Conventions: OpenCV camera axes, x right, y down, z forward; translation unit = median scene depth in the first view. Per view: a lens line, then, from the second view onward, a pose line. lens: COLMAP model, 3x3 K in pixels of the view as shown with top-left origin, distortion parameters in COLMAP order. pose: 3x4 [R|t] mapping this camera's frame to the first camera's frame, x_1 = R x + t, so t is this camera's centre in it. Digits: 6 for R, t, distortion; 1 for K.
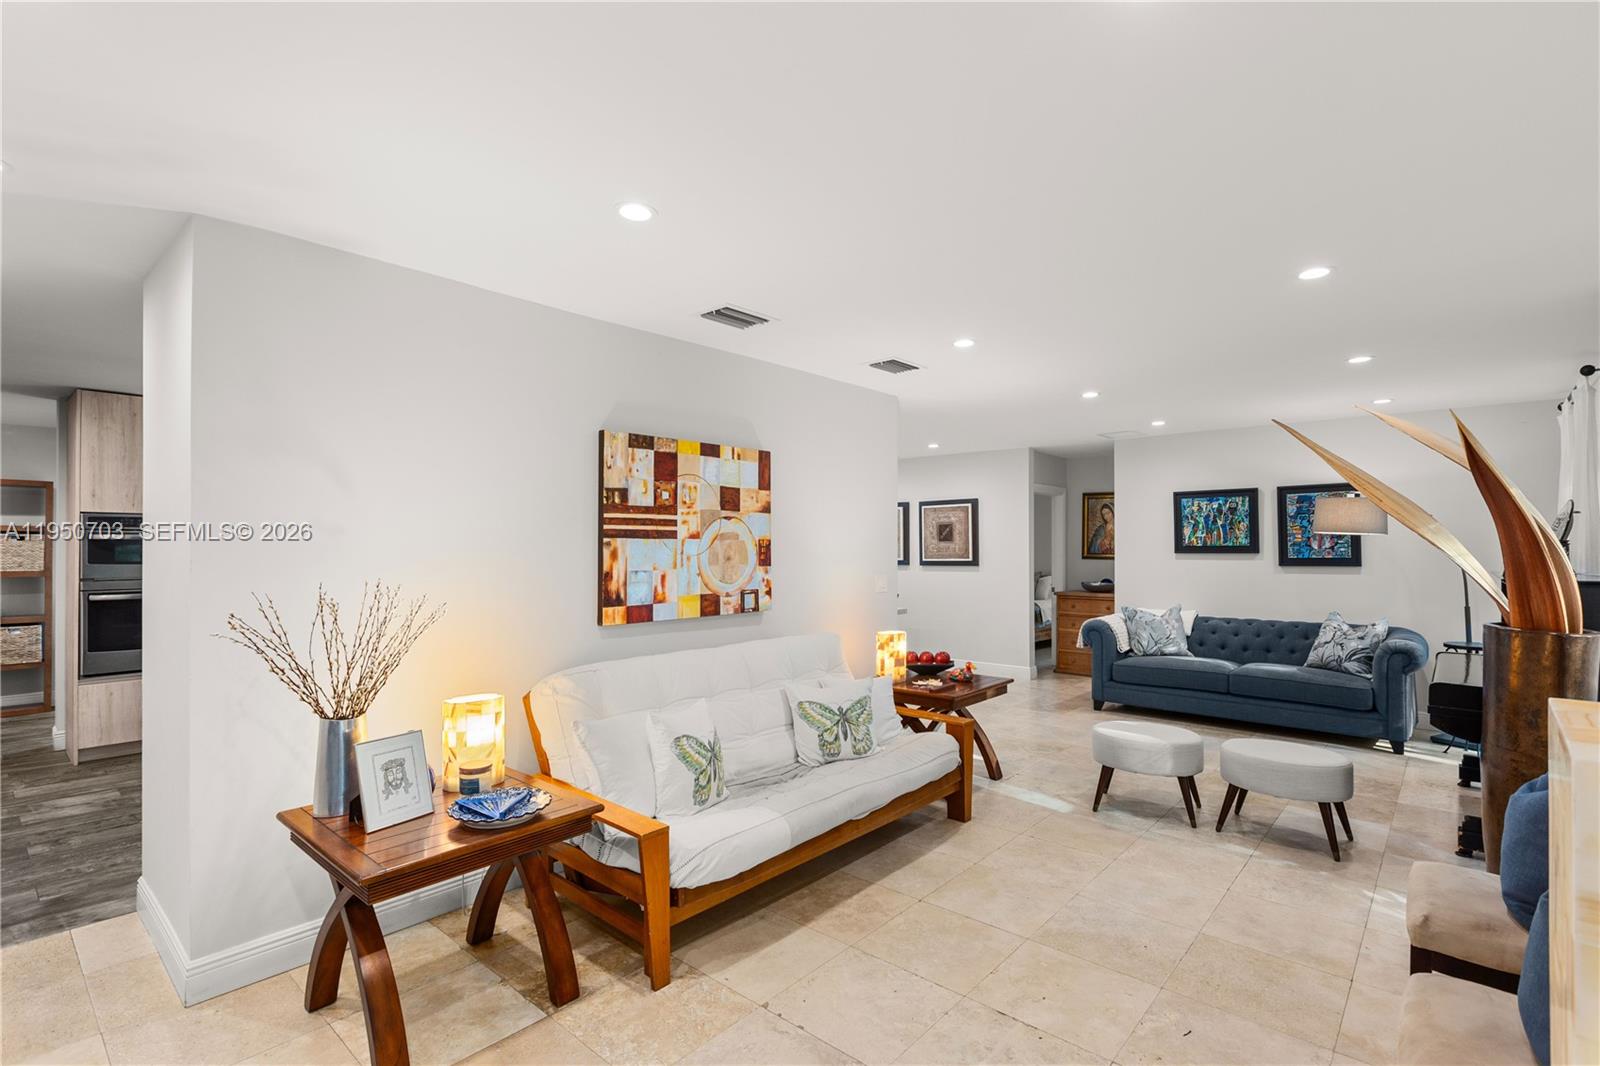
lens RADIAL K [[749.4, 0, 805.6], [0, 749.4, 540.9], [0, 0, 1]] dist [0.001230, 0.000289]
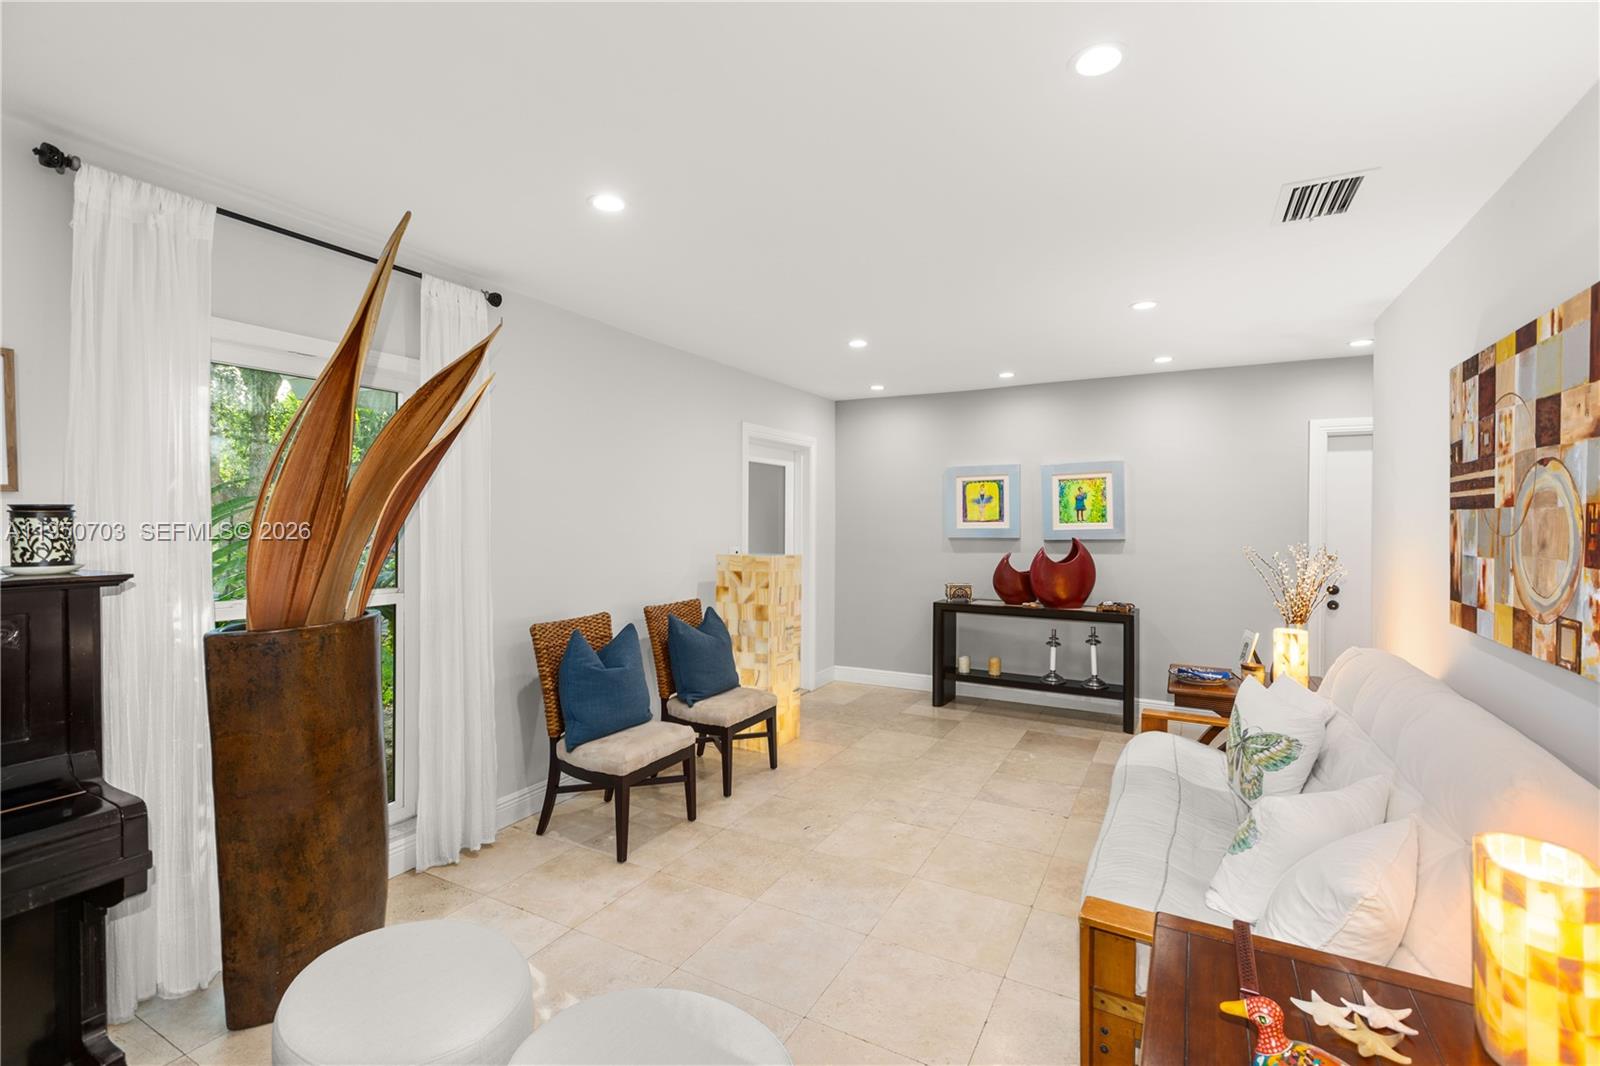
lens RADIAL K [[711.7, 0, 795.2], [0, 711.7, 526.9], [0, 0, 1]] dist [-0.000535, -0.000101]
pose [[-0.977250, -0.001490, -0.212088, 0.286830], [-0.001819, 0.999997, 0.001357, 0.007325], [0.212085, 0.001711, -0.977250, 0.827012]]
